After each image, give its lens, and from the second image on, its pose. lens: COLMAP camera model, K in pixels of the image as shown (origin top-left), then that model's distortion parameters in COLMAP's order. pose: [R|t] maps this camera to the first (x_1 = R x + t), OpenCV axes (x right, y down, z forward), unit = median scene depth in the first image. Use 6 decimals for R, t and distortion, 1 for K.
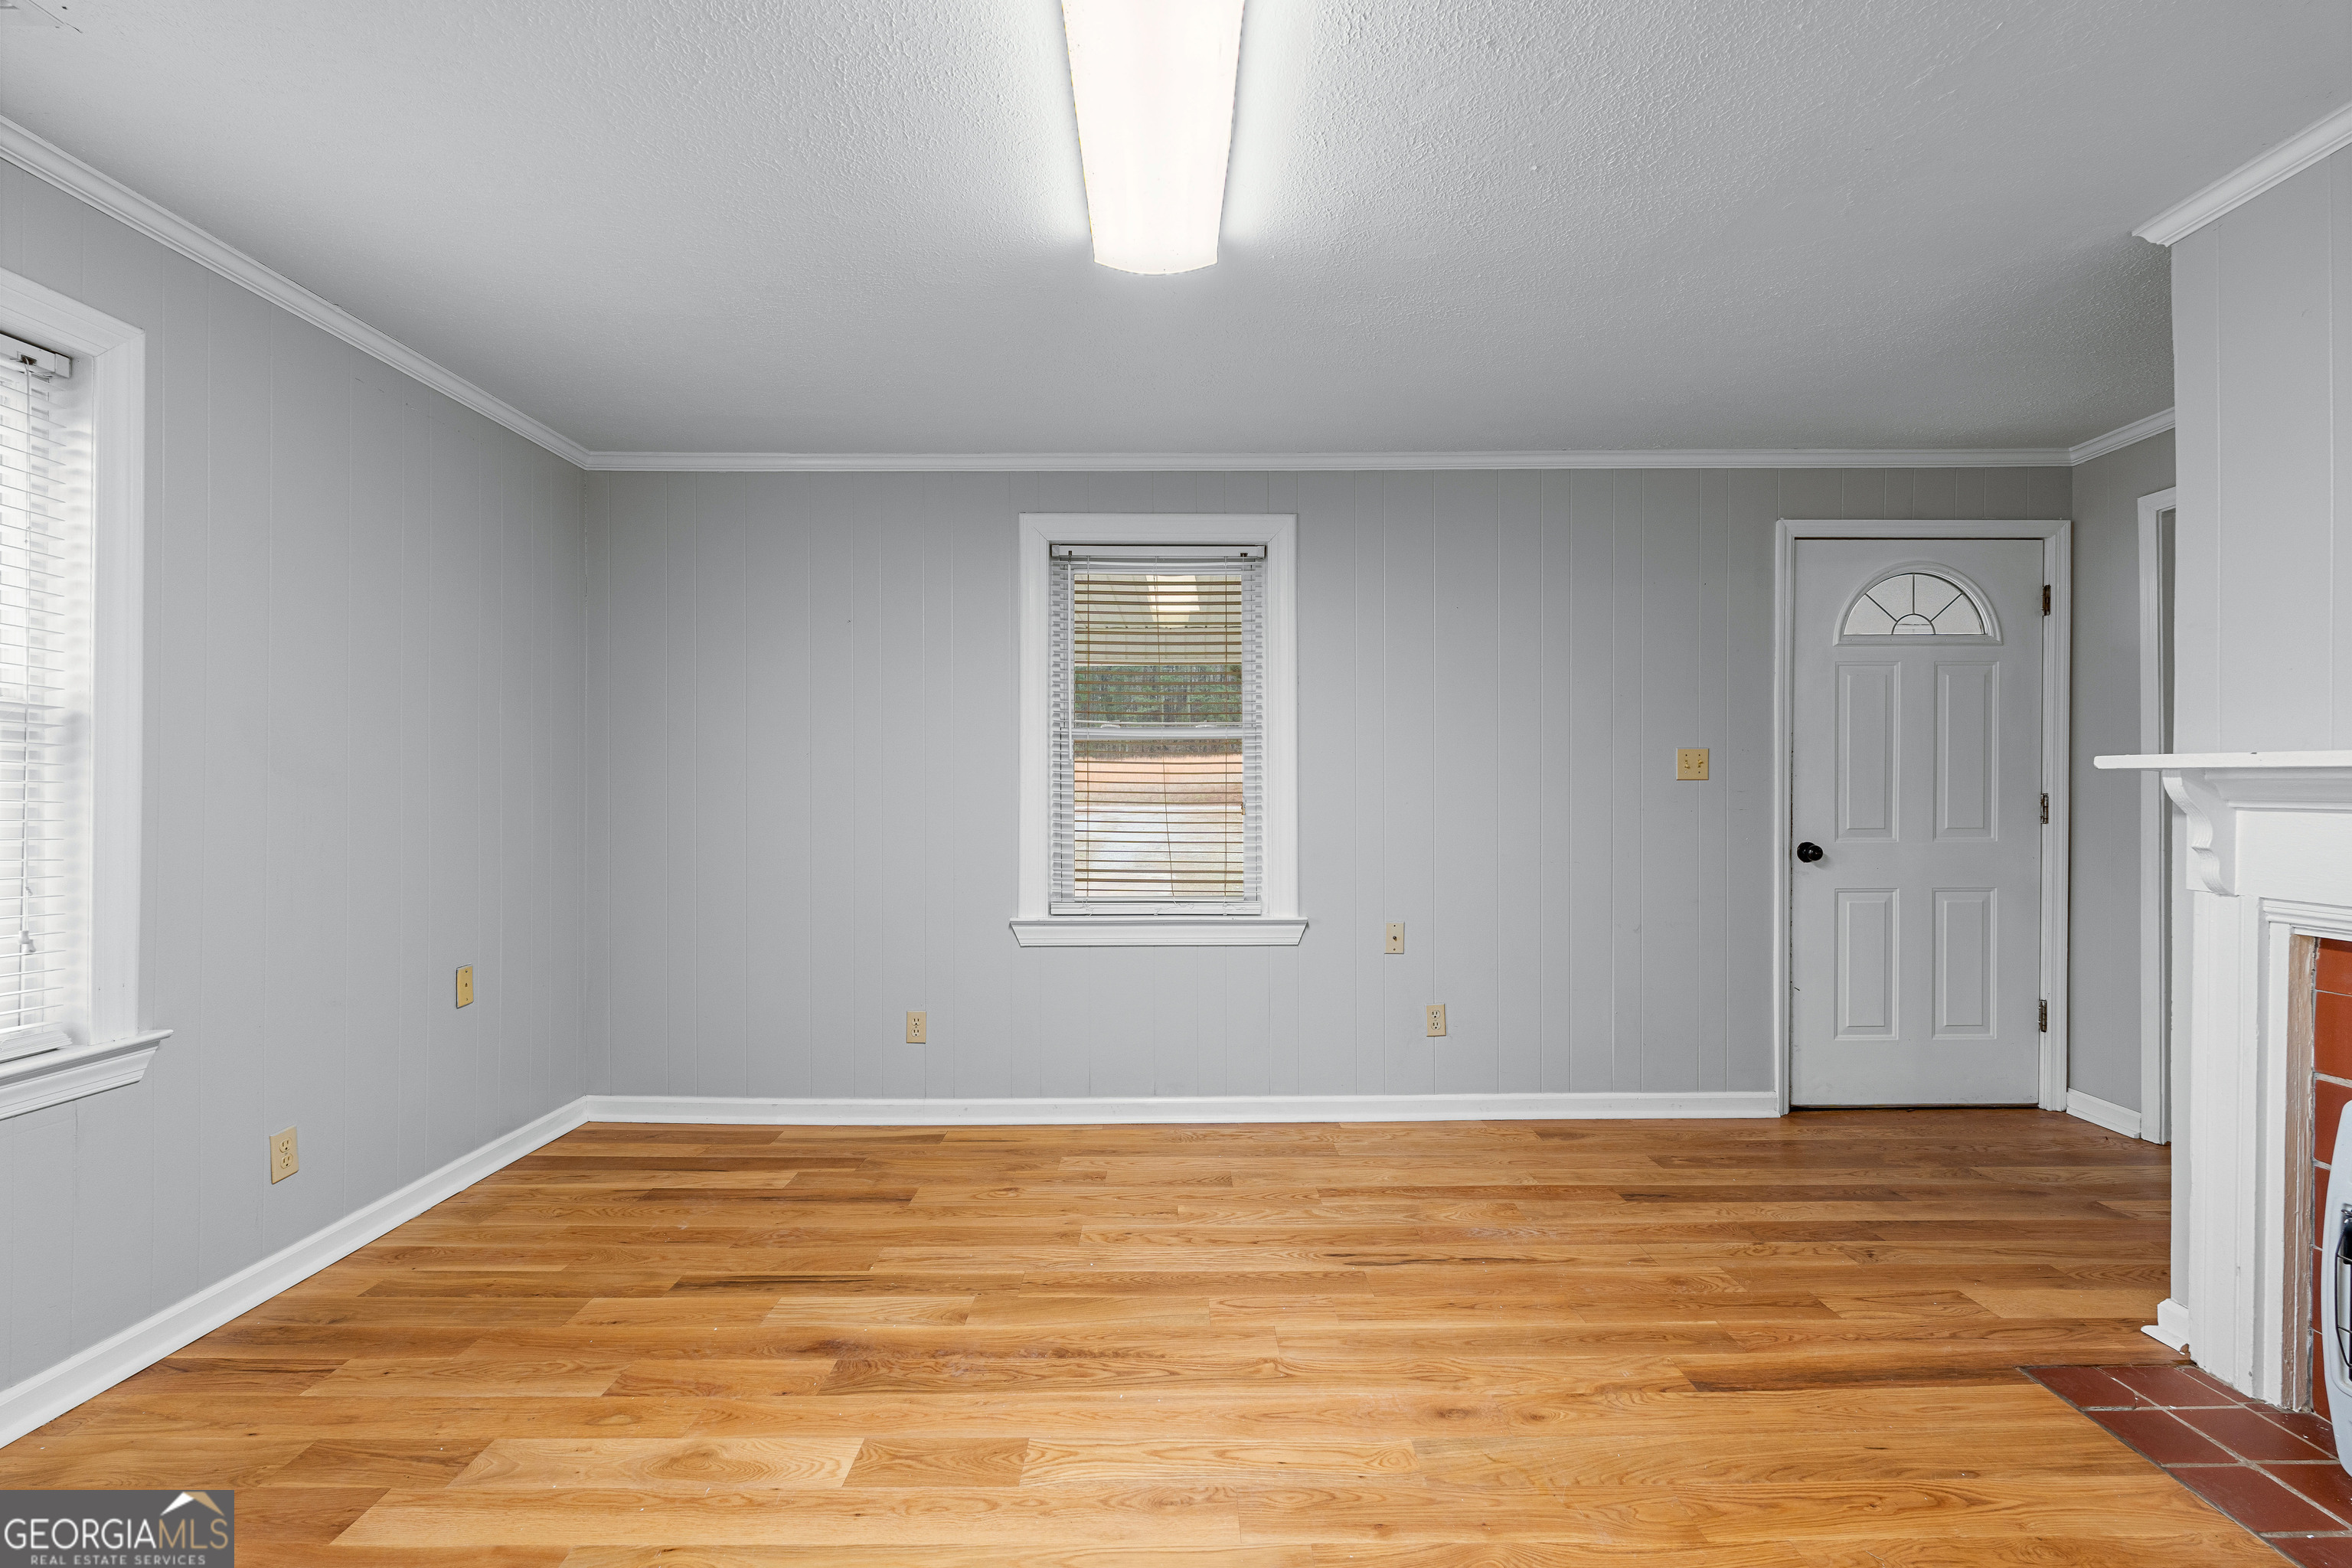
lens RADIAL K [[1041.4, 0, 1160.3], [0, 1041.4, 780.6], [0, 0, 1]] dist [-0.005008, 0.001167]
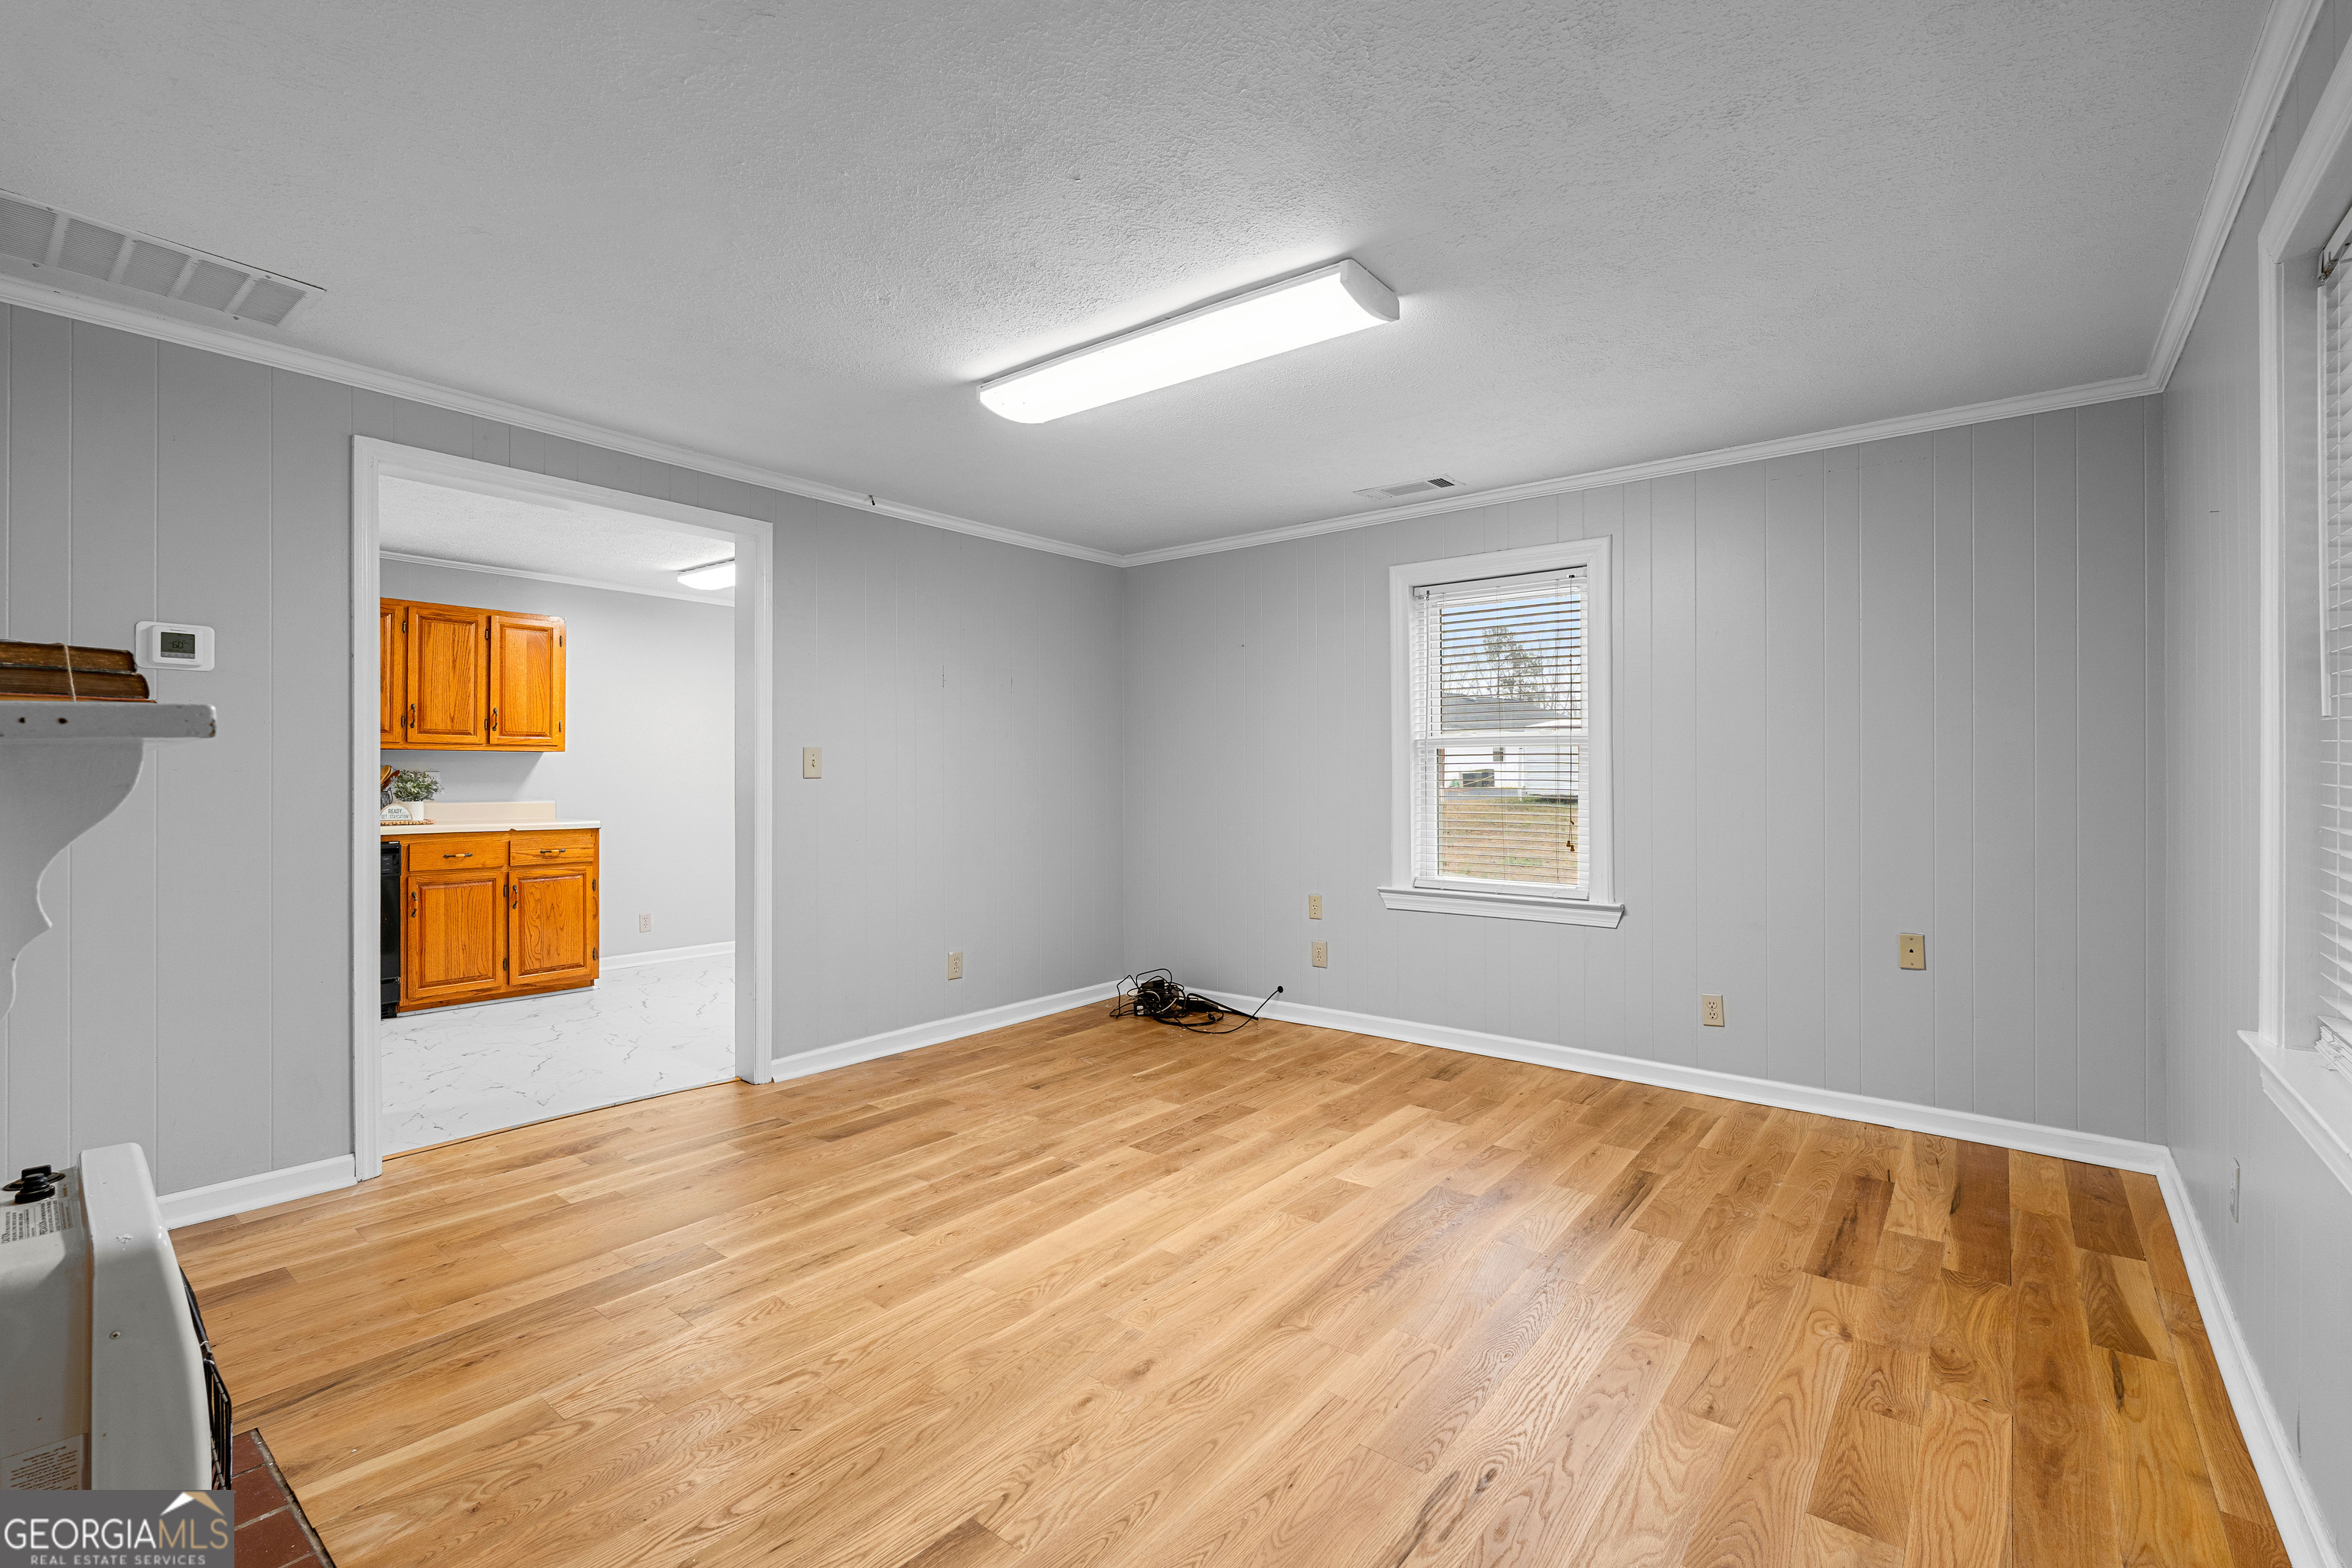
lens RADIAL K [[1041.4, 0, 1171.0], [0, 1041.4, 771.3], [0, 0, 1]] dist [-0.005008, 0.001167]
pose [[-0.630863, -0.000587, -0.775894, 0.845465], [0.006058, 0.999966, -0.005683, 0.006914], [0.775871, -0.008286, -0.630838, 1.317005]]
